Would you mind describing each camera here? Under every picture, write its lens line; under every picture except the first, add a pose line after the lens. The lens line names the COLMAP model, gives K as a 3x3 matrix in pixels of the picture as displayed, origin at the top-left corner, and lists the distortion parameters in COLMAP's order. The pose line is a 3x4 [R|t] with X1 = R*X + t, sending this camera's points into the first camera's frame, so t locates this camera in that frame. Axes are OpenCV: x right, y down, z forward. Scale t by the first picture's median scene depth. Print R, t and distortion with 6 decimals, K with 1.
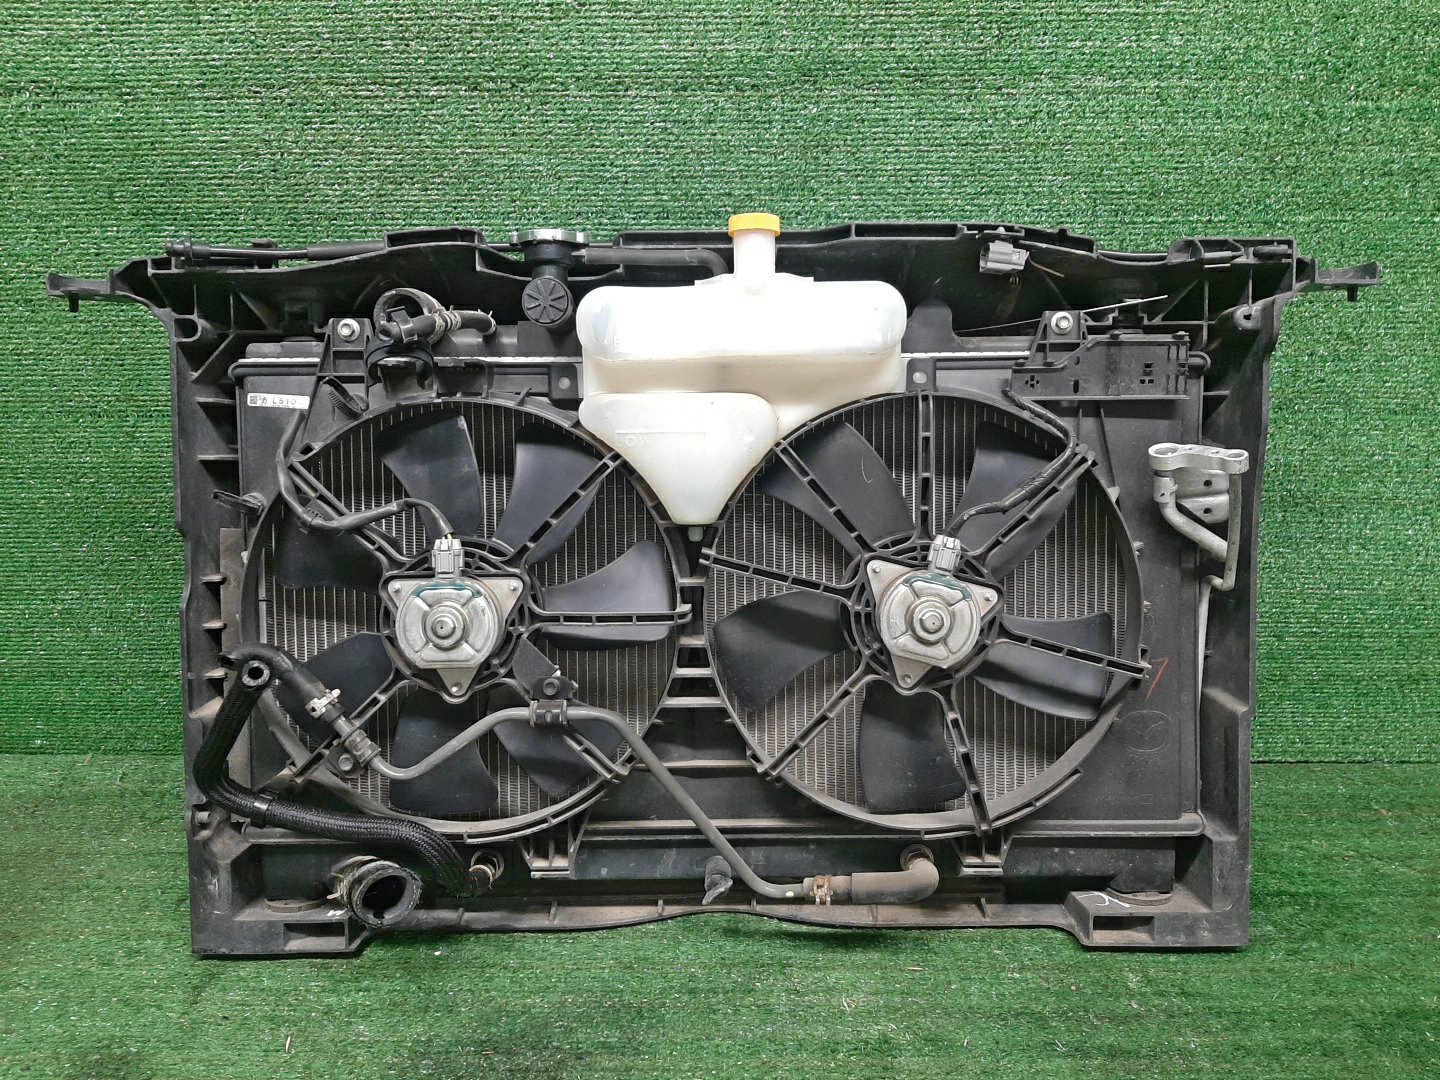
lens RADIAL K [[1093.3, 0, 717.8], [0, 1093.3, 541.4], [0, 0, 1]] dist [0.019826, -0.063875]
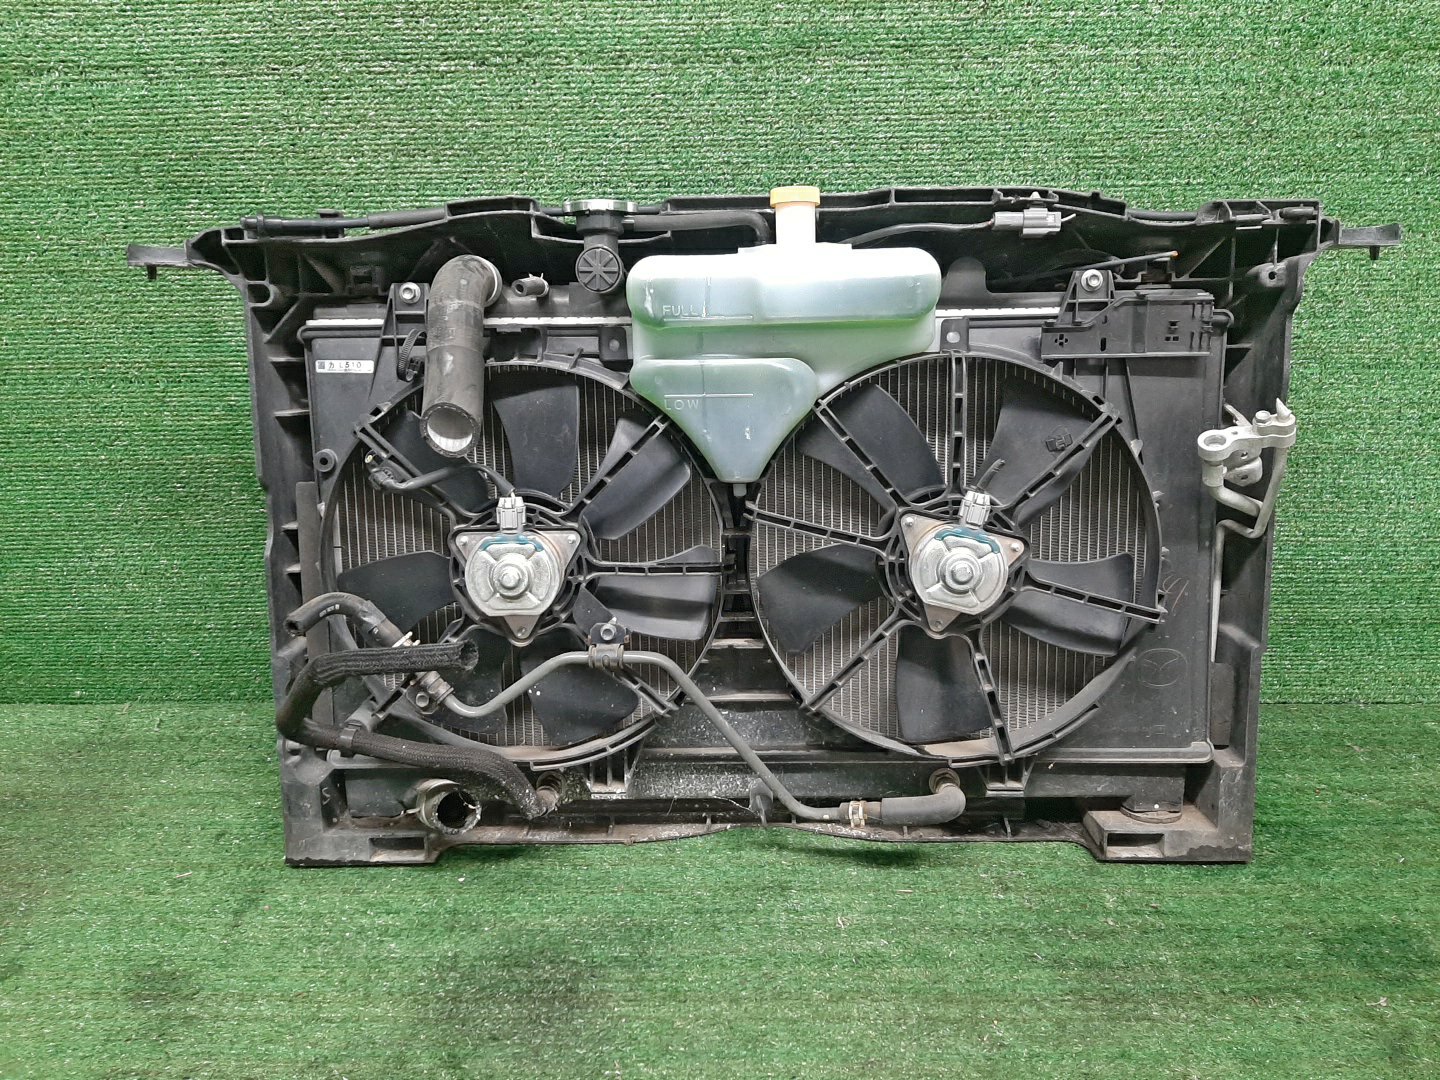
lens RADIAL K [[1093.3, 0, 715.8], [0, 1093.3, 542.2], [0, 0, 1]] dist [0.019826, -0.063875]
pose [[0.999925, -0.008198, -0.009053, 0.006025], [0.008478, 0.999474, 0.031308, 0.012583], [0.008791, -0.031382, 0.999469, -0.057366]]
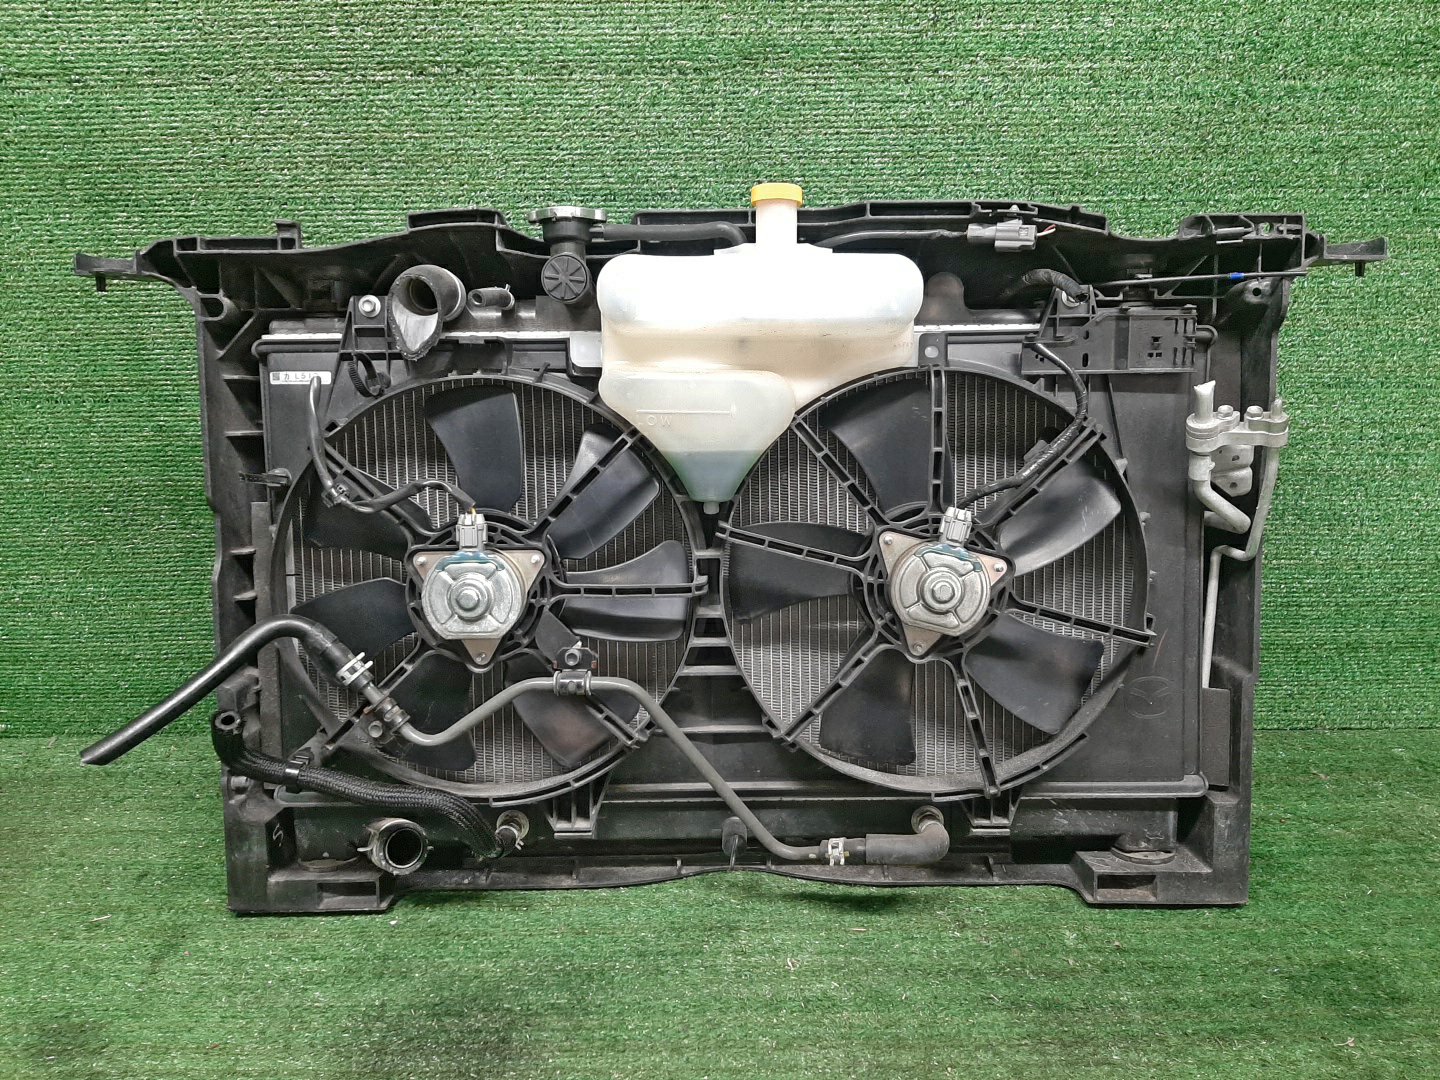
lens RADIAL K [[1093.3, 0, 719.0], [0, 1093.3, 543.3], [0, 0, 1]] dist [0.019826, -0.063875]
pose [[0.999834, -0.010879, 0.014630, 0.034413], [0.010757, 0.999907, 0.008356, 0.016116], [-0.014719, -0.008197, 0.999858, -0.021098]]
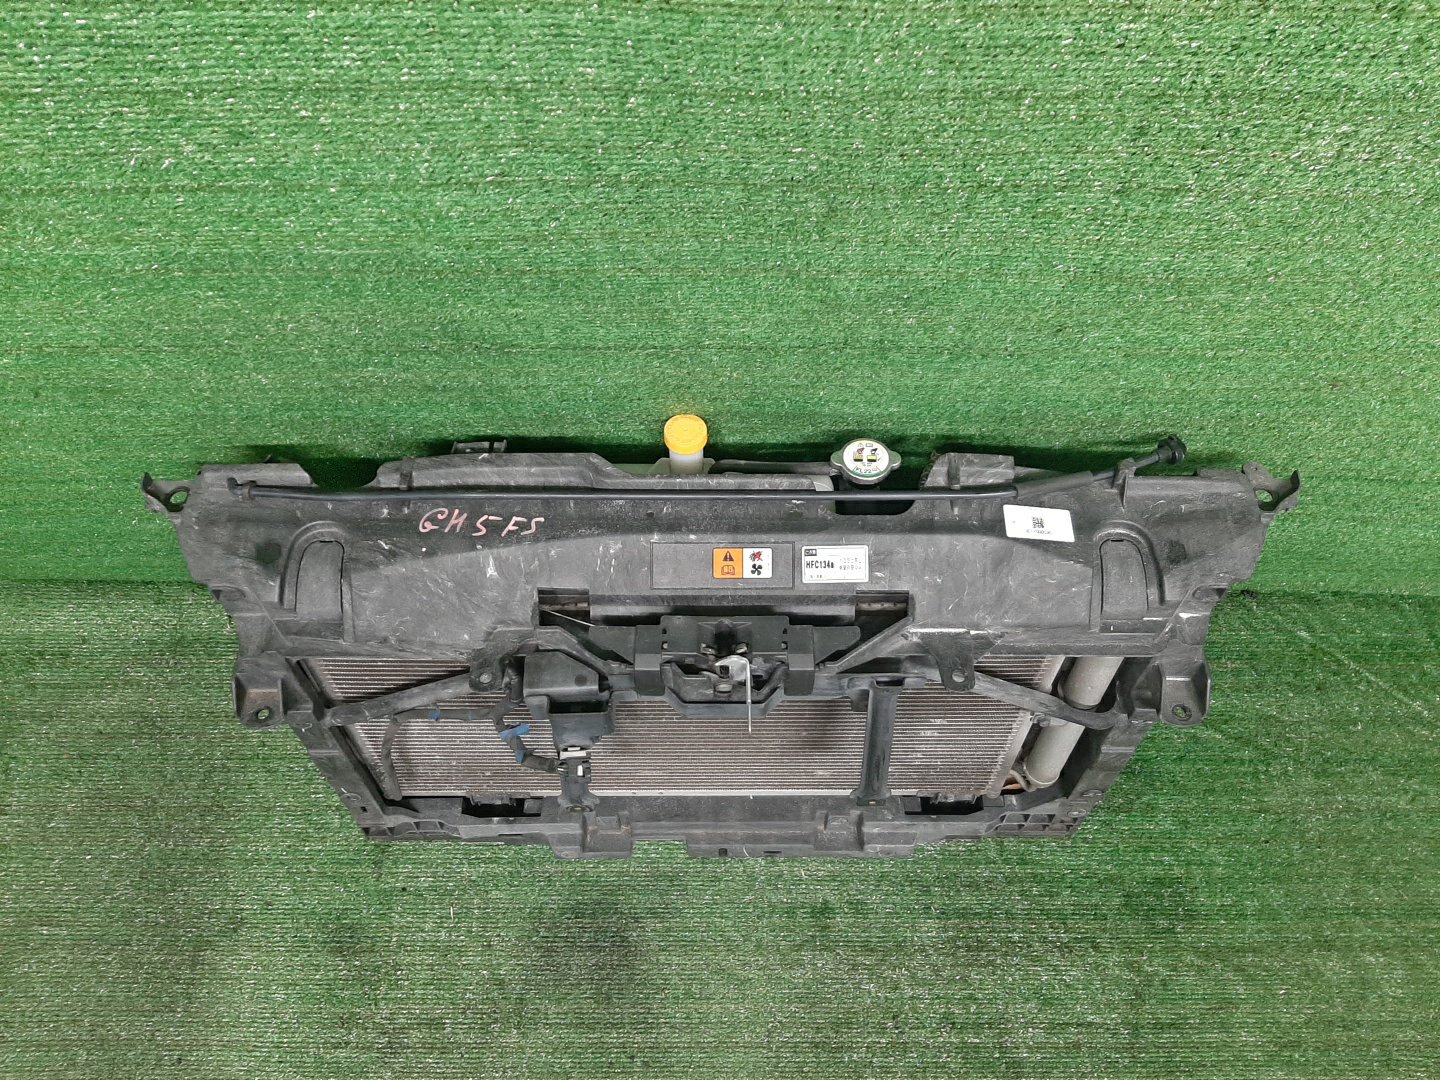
lens RADIAL K [[1093.3, 0, 717.4], [0, 1093.3, 522.7], [0, 0, 1]] dist [0.019826, -0.063875]
pose [[0.999766, -0.016699, 0.013737, -0.015678], [0.000159, 0.640964, 0.767571, -0.959962], [-0.021622, -0.767389, 0.640817, 0.341580]]
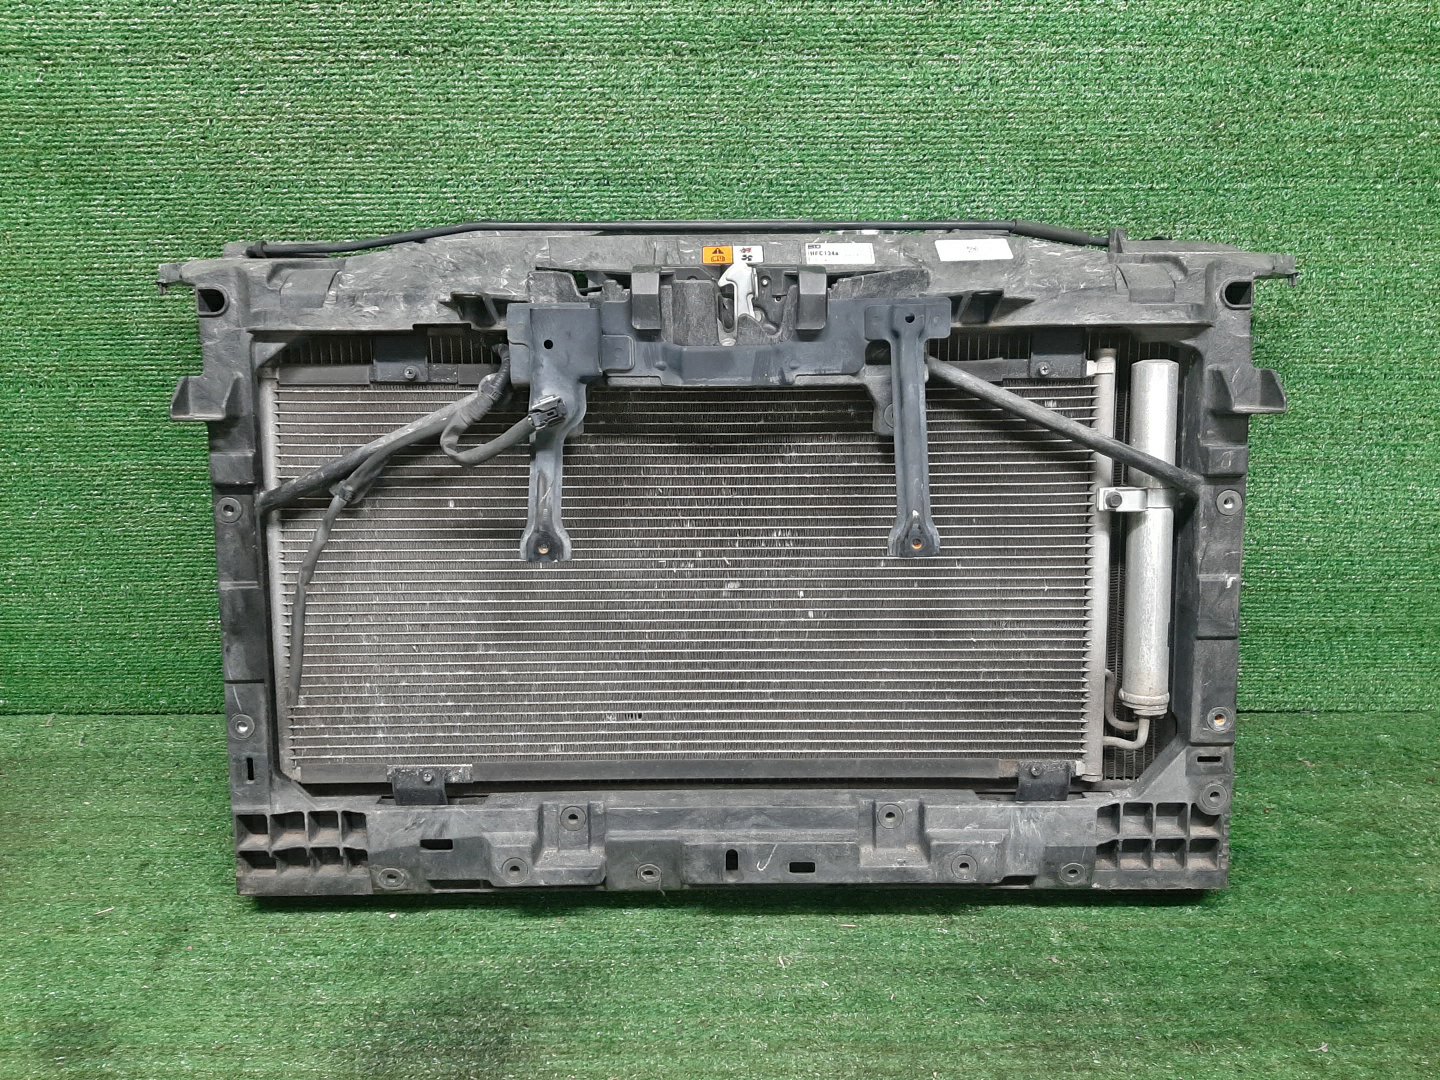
lens RADIAL K [[1093.3, 0, 718.0], [0, 1093.3, 537.7], [0, 0, 1]] dist [0.019826, -0.063875]
pose [[0.999789, -0.007209, 0.019257, 0.033628], [0.005576, 0.996490, 0.083529, -0.063332], [-0.019791, -0.083404, 0.996319, -0.011708]]
